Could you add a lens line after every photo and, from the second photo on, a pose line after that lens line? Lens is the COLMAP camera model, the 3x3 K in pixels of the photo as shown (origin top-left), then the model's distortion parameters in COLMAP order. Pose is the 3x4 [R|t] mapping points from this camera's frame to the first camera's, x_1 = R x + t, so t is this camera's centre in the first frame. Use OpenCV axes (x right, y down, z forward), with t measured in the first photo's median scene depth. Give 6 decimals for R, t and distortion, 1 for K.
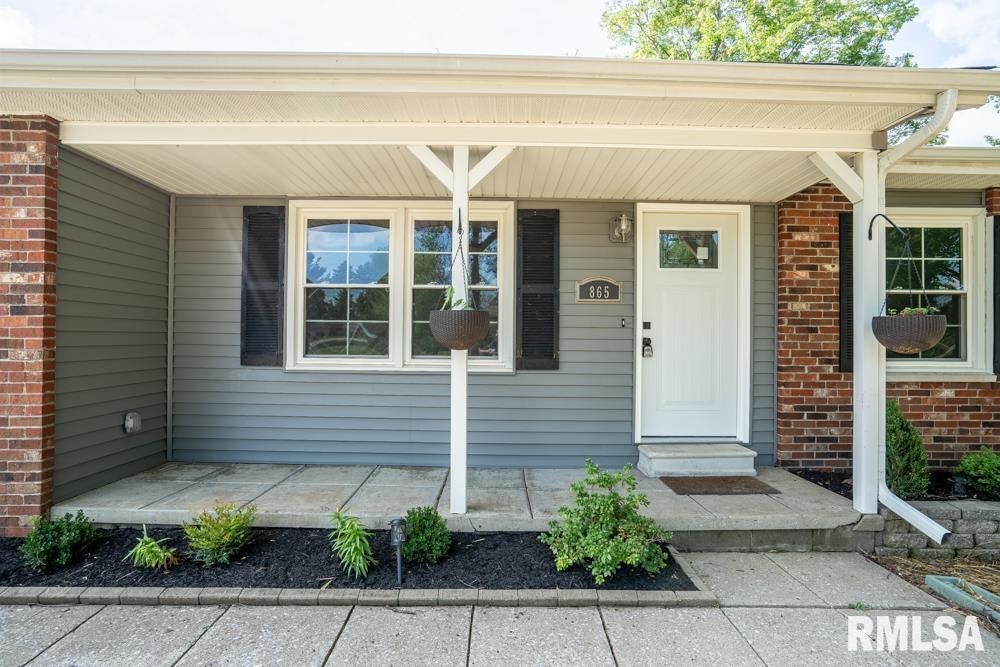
lens RADIAL K [[510.9, 0, 500.0], [0, 510.9, 333.5], [0, 0, 1]] dist [-0.034046, 0.022139]
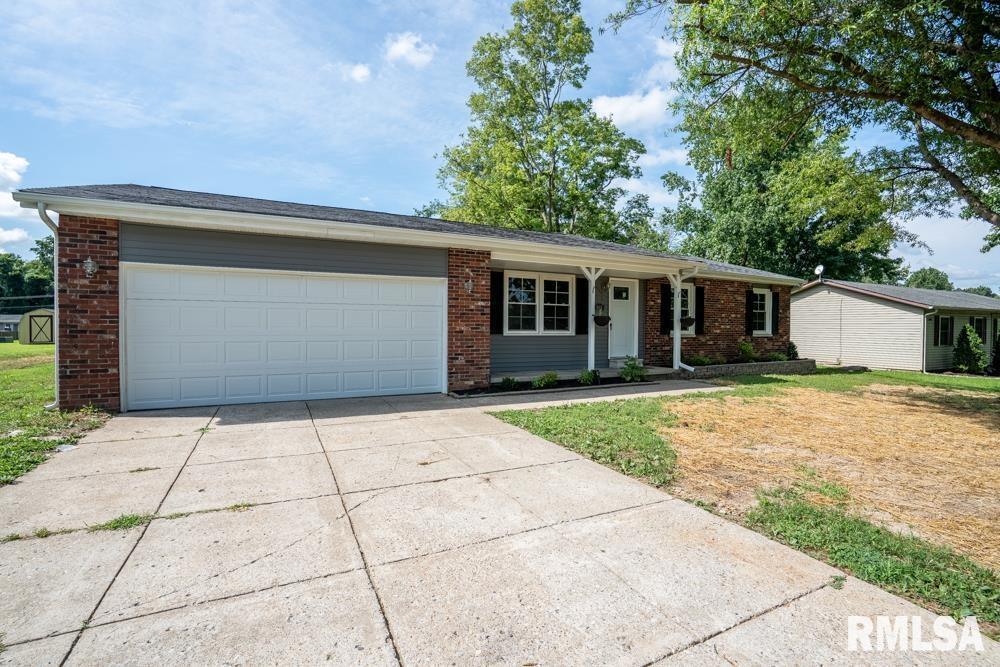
lens RADIAL K [[466.9, 0, 500.0], [0, 466.9, 333.5], [0, 0, 1]] dist [-0.050614, 0.021969]
pose [[0.893514, -0.008418, 0.448956, -1.505102], [-0.005319, 0.999556, 0.029328, -0.008596], [-0.449003, -0.028593, 0.893073, -1.120931]]
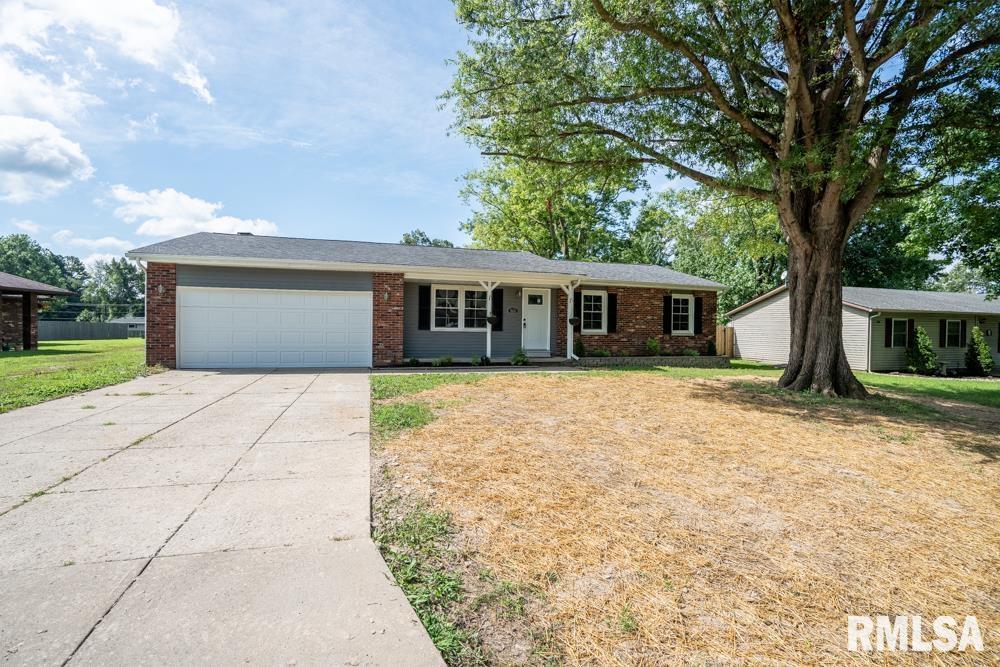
lens RADIAL K [[466.9, 0, 500.0], [0, 466.9, 333.5], [0, 0, 1]] dist [-0.050614, 0.021969]
pose [[0.962407, 0.002702, 0.271599, -0.850521], [-0.009483, 0.999675, 0.023657, 0.006122], [-0.271447, -0.025343, 0.962120, -2.346505]]
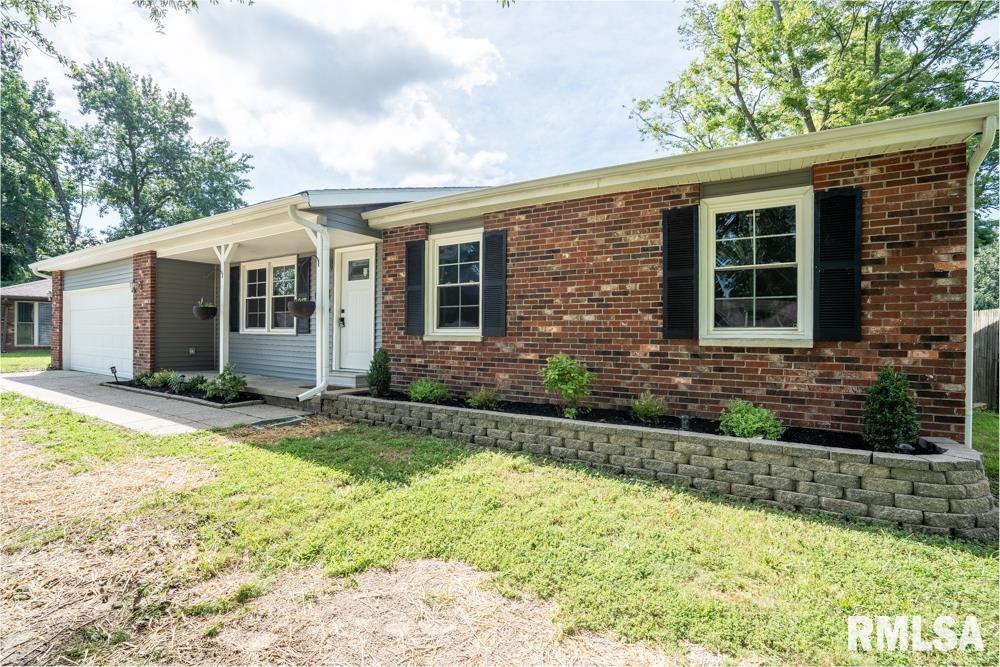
lens RADIAL K [[466.9, 0, 500.0], [0, 466.9, 333.5], [0, 0, 1]] dist [-0.050614, 0.021969]
pose [[0.835494, -0.000534, -0.549499, 1.804926], [0.007696, 0.999913, 0.010729, 0.056414], [0.549446, -0.013193, 0.835425, -0.150746]]
